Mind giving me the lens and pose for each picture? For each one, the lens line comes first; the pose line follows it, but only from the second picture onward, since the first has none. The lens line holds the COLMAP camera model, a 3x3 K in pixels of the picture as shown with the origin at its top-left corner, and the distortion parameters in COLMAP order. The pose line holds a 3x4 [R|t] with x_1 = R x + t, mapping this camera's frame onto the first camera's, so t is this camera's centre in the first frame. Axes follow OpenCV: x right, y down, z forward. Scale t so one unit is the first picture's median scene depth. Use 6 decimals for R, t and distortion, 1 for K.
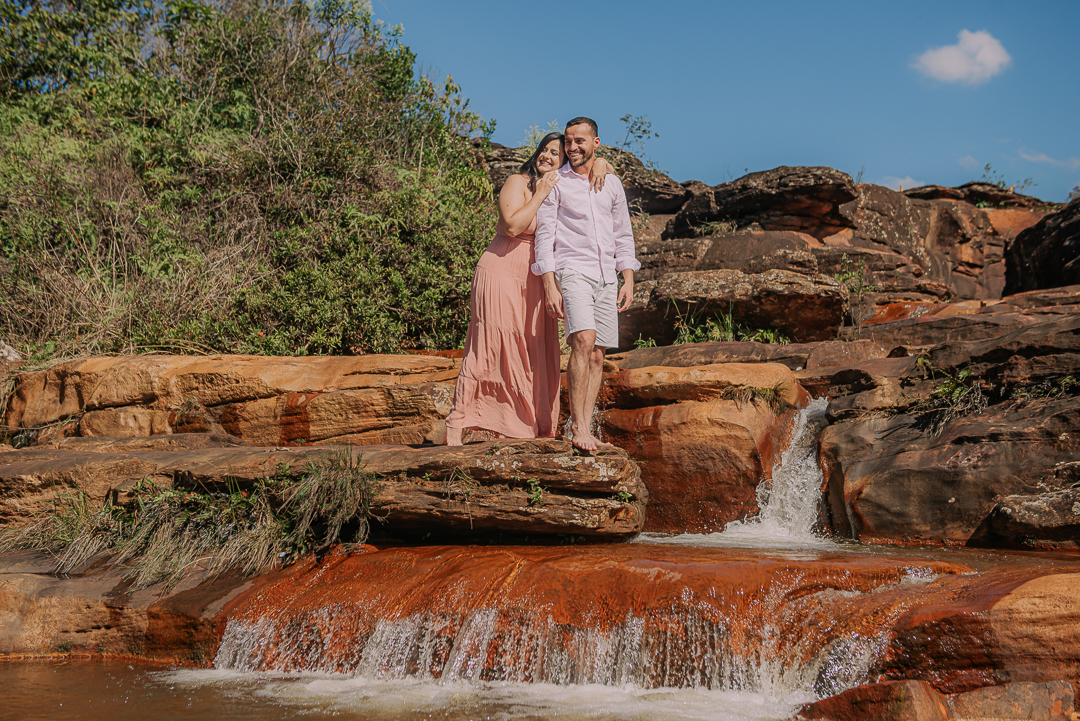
lens RADIAL K [[1483.4, 0, 540.0], [0, 1483.4, 360.5], [0, 0, 1]] dist [0.126544, 0.010884]
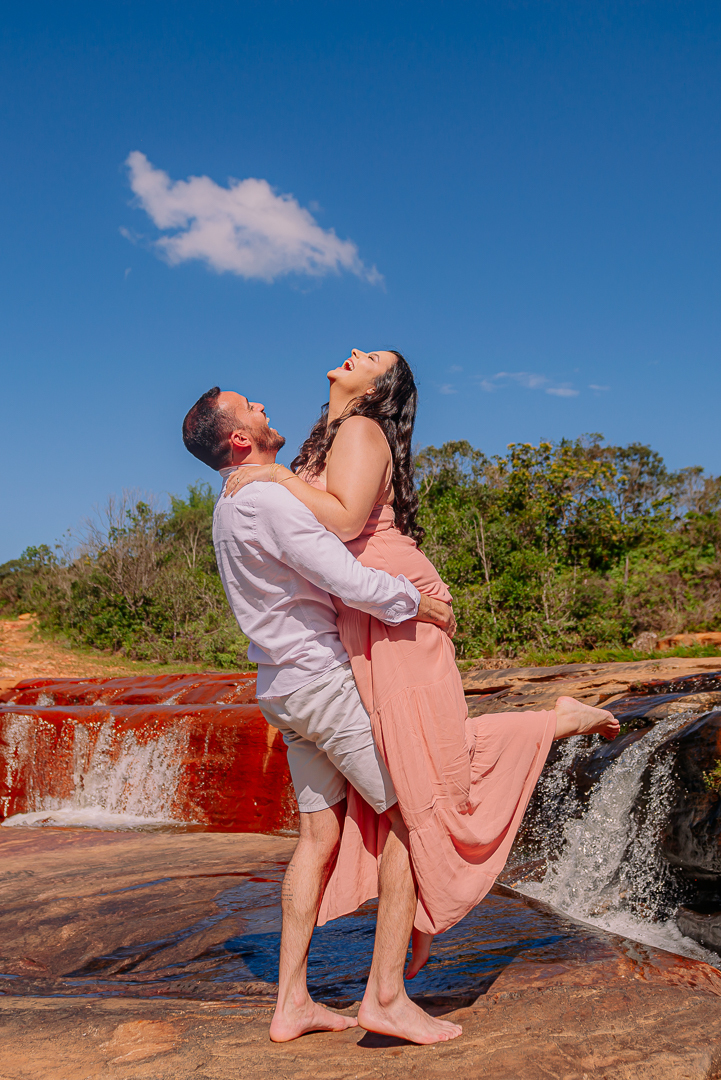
lens RADIAL K [[1118.9, 0, 360.5], [0, 1118.9, 540.0], [0, 0, 1]] dist [-0.023630, -0.004533]
pose [[0.871025, -0.096025, -0.481762, 0.344165], [0.057854, 0.993936, -0.093511, -0.021746], [0.487820, 0.053579, 0.871299, -1.661136]]
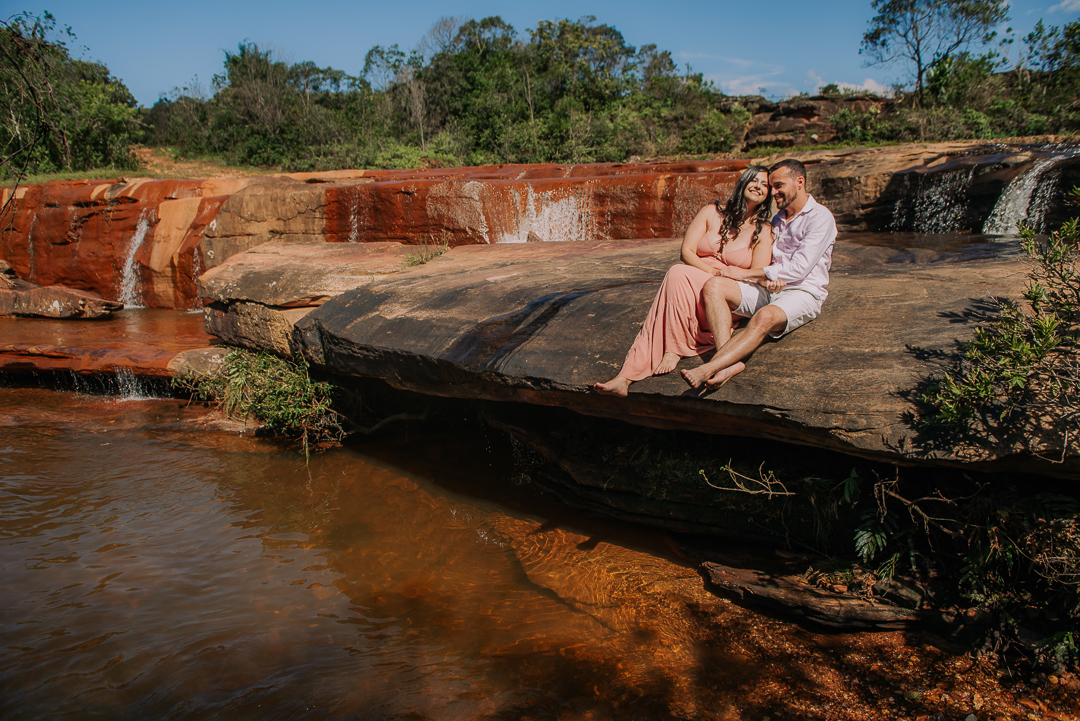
lens RADIAL K [[770.8, 0, 540.0], [0, 770.8, 360.5], [0, 0, 1]] dist [-0.043969, 0.000956]
pose [[0.967077, 0.015249, -0.254028, 0.036394], [0.050088, 0.967272, 0.248749, -0.005210], [0.249507, -0.253283, 0.934662, -1.916526]]
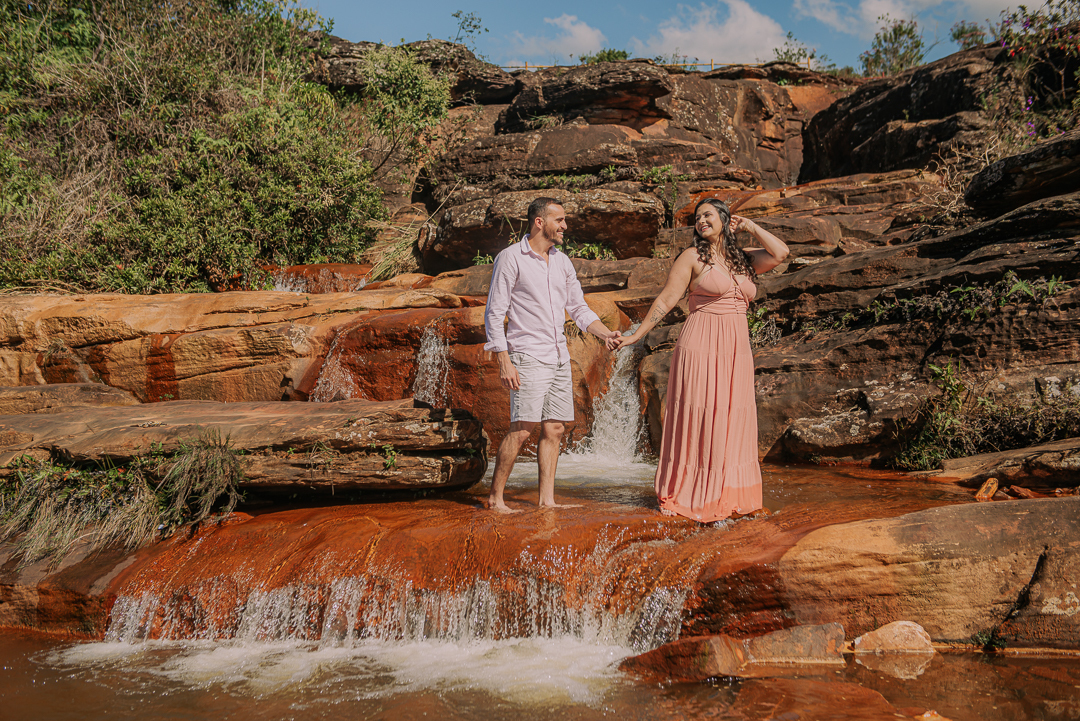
lens RADIAL K [[1379.1, 0, 540.0], [0, 1379.1, 360.5], [0, 0, 1]] dist [0.125707, -0.009100]
pose [[0.993389, -0.042256, 0.106735, 0.000623], [0.029436, 0.992463, 0.118955, -0.058029], [-0.110957, -0.115026, 0.987146, -0.019339]]
